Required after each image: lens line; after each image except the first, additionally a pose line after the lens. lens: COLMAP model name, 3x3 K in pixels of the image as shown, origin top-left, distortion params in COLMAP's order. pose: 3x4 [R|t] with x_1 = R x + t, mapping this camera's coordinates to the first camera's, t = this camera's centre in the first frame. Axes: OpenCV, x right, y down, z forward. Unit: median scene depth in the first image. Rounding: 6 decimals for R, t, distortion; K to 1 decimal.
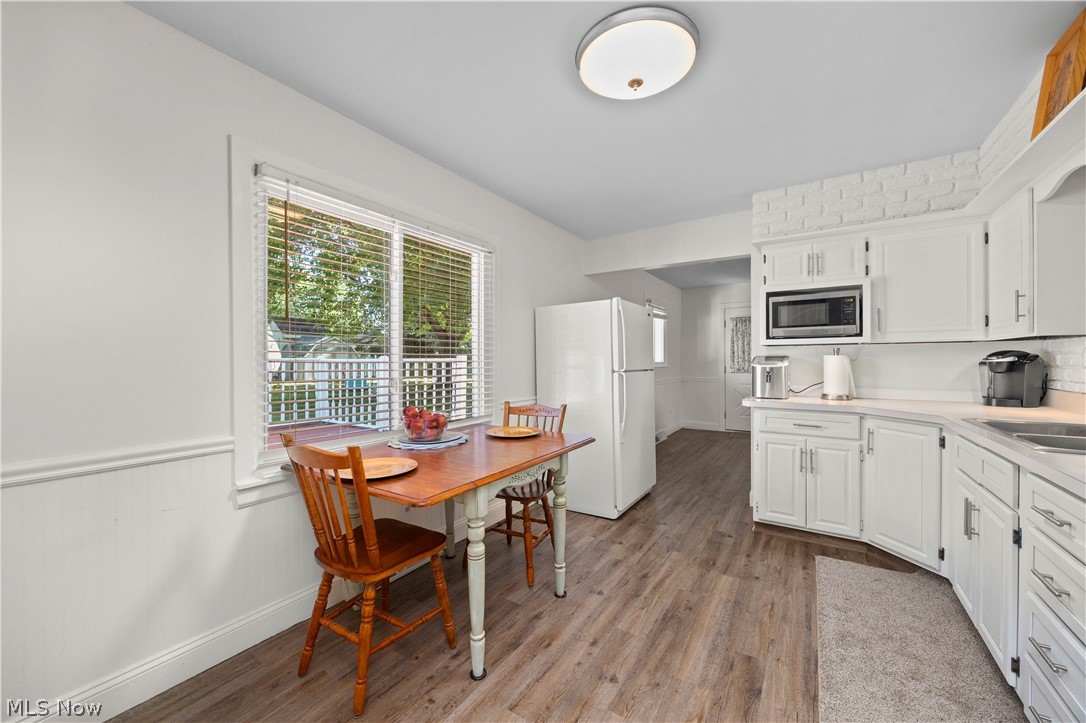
lens RADIAL K [[415.5, 0, 542.4], [0, 415.5, 363.3], [0, 0, 1]] dist [0.000269, -0.000148]
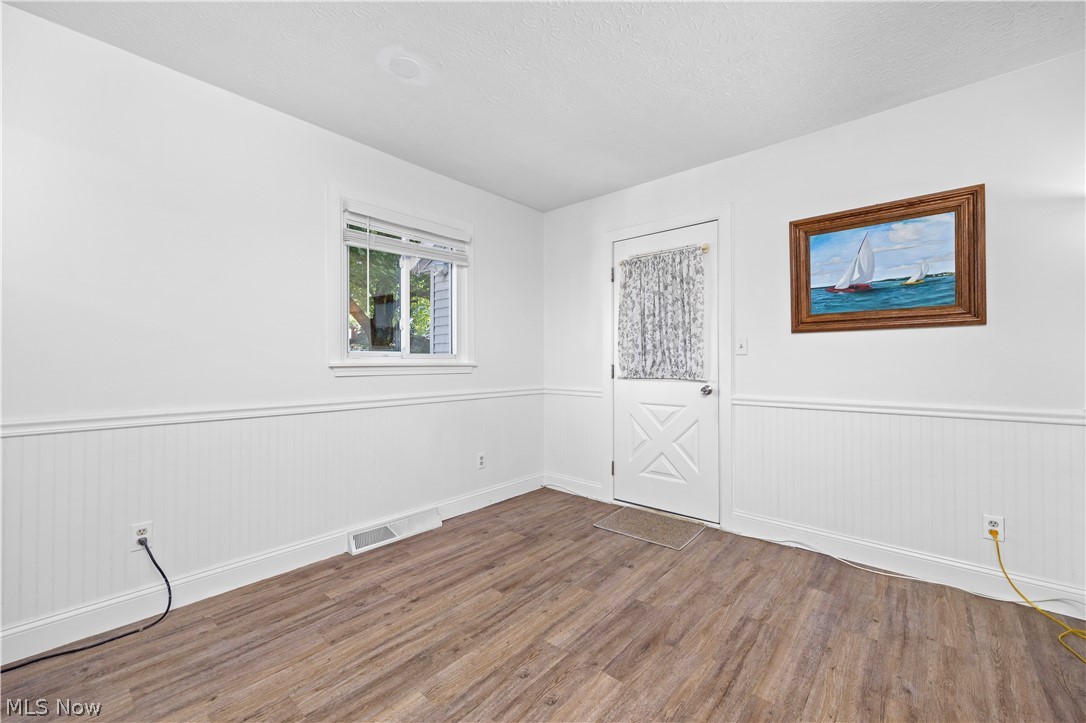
lens RADIAL K [[437.8, 0, 543.0], [0, 437.8, 361.5], [0, 0, 1]] dist [0.016631, -0.005026]
pose [[0.990921, 0.006444, -0.134294, 1.130410], [-0.007707, 0.999931, -0.008889, 0.021673], [0.134227, 0.009844, 0.990902, 1.320149]]
